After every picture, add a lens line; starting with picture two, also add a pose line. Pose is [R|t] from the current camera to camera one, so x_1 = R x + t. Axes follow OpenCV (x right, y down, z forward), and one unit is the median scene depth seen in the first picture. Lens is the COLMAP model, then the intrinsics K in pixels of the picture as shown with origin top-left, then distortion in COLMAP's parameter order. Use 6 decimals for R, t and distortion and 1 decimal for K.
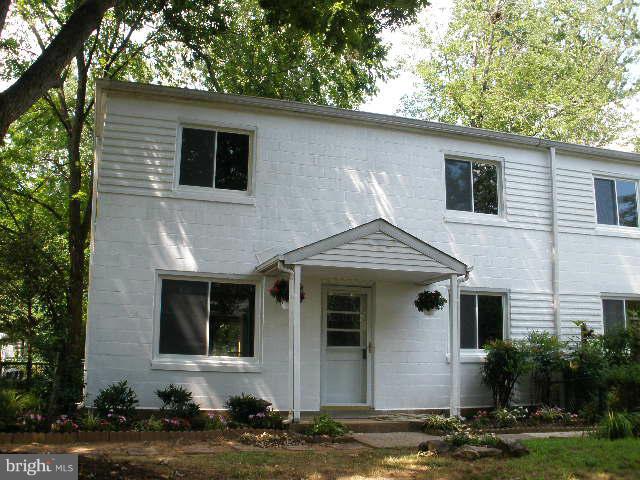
lens RADIAL K [[675.8, 0, 320.0], [0, 675.8, 240.0], [0, 0, 1]] dist [-0.228636, 0.038790]
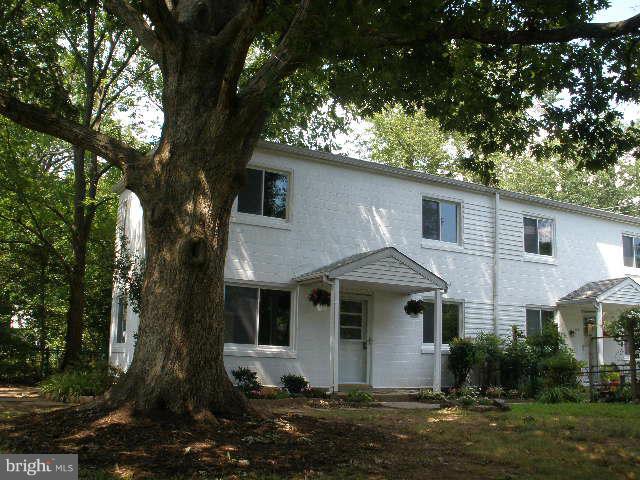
lens RADIAL K [[675.8, 0, 320.0], [0, 675.8, 240.0], [0, 0, 1]] dist [-0.228636, 0.038790]
pose [[0.979429, 0.047962, 0.196004, -0.294203], [-0.049208, 0.998787, 0.001487, -0.036969], [-0.195695, -0.011101, 0.980602, -0.287908]]
